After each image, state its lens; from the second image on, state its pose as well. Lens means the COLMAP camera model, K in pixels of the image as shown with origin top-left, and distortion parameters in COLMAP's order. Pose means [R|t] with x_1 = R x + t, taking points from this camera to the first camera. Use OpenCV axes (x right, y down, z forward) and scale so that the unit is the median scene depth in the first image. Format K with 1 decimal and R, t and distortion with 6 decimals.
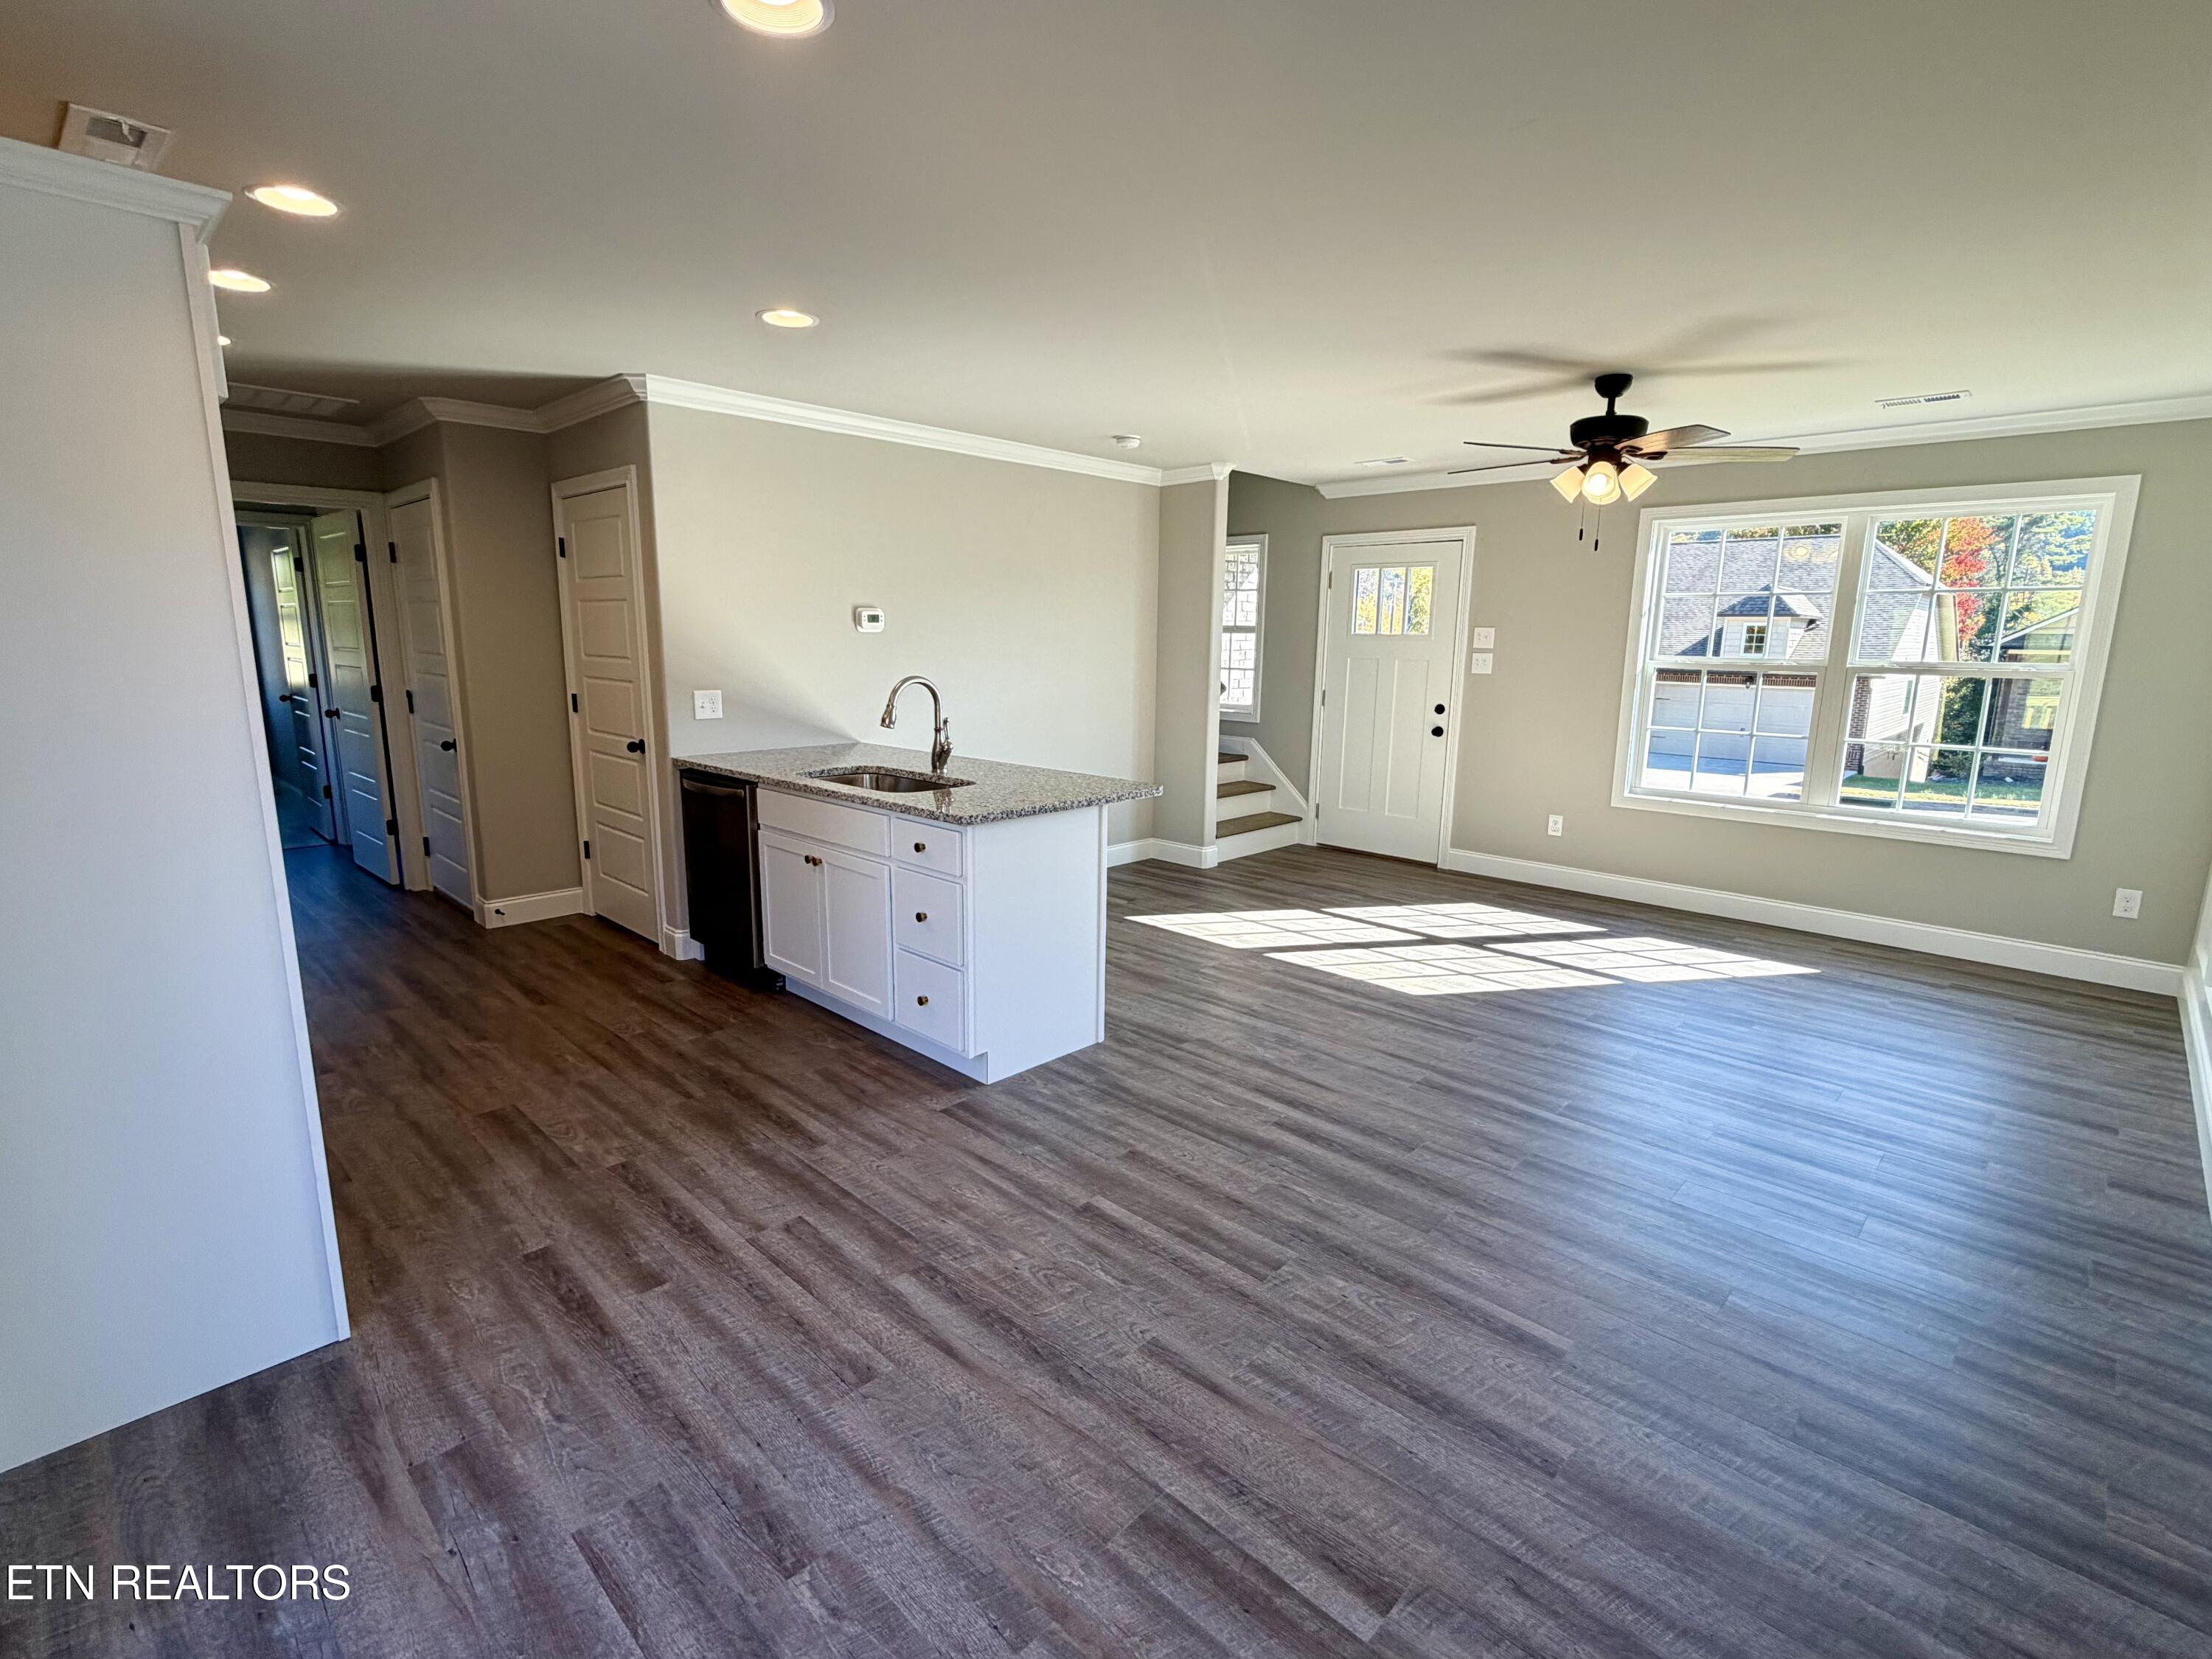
lens RADIAL K [[1037.7, 0, 1101.5], [0, 1037.7, 828.6], [0, 0, 1]] dist [0.001301, -0.000732]
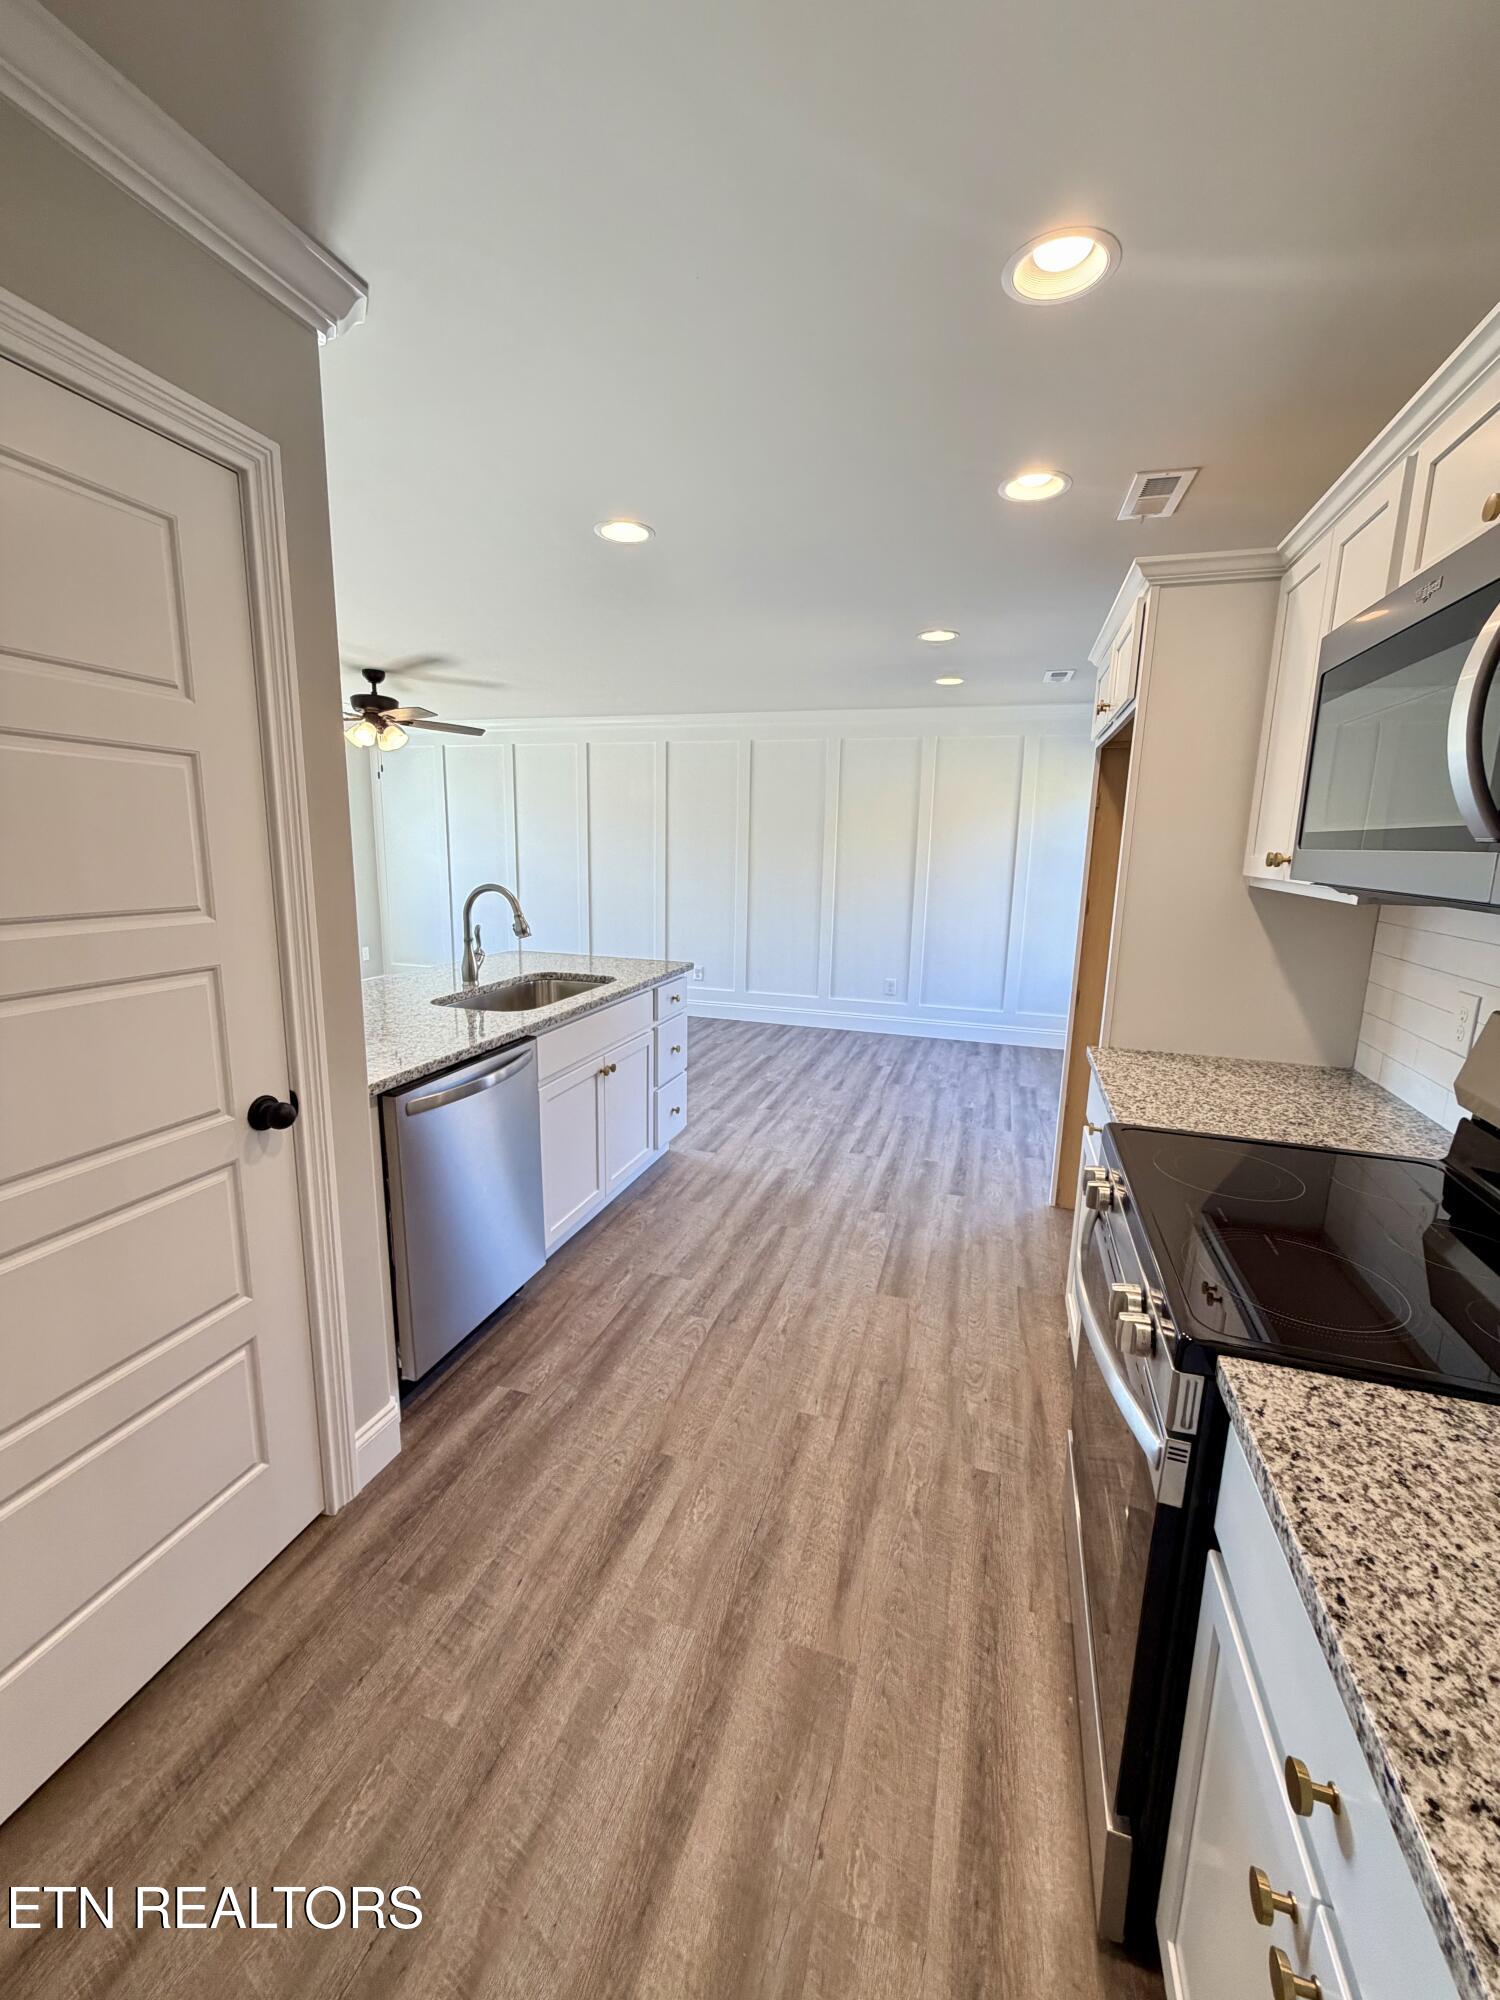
lens RADIAL K [[795.7, 0, 752.1], [0, 795.7, 996.3], [0, 0, 1]] dist [-0.000816, 0.000595]
pose [[-0.454495, -0.188769, 0.870517, -1.138764], [0.137744, 0.950637, 0.278058, -0.264306], [-0.880034, 0.246284, -0.406058, 1.340347]]
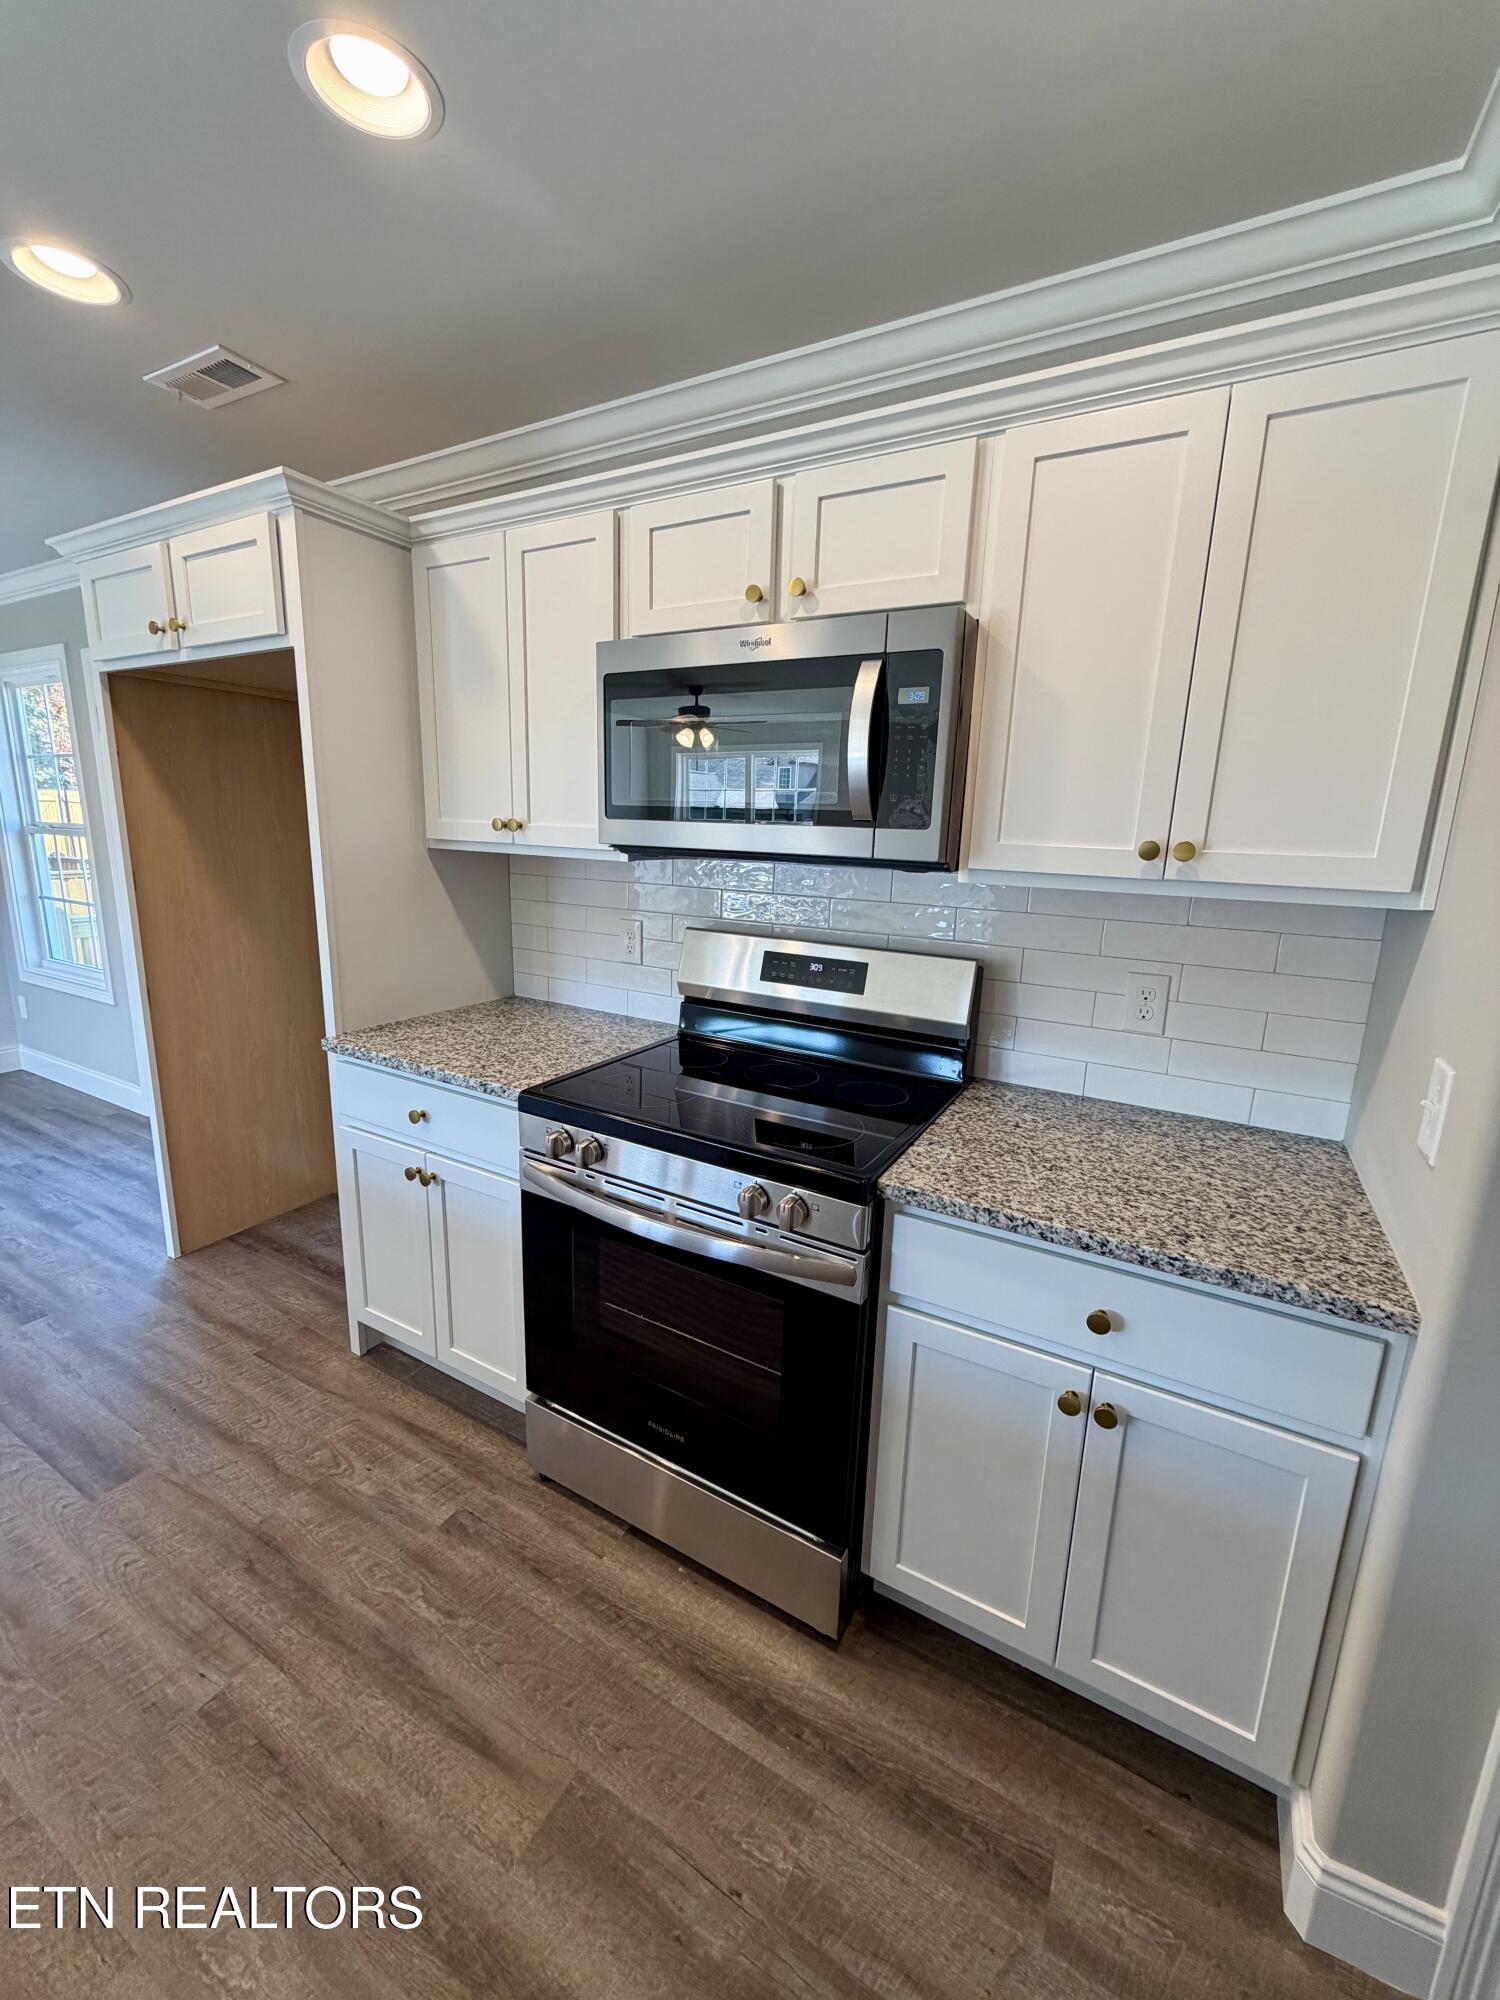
lens RADIAL K [[793.5, 0, 751.9], [0, 793.5, 995.9], [0, 0, 1]] dist [0.000600, 0.000212]
pose [[-0.964821, 0.013668, -0.262554, -0.837595], [-0.088798, 0.923020, 0.374364, -0.275942], [0.247460, 0.384508, -0.889335, 1.418450]]
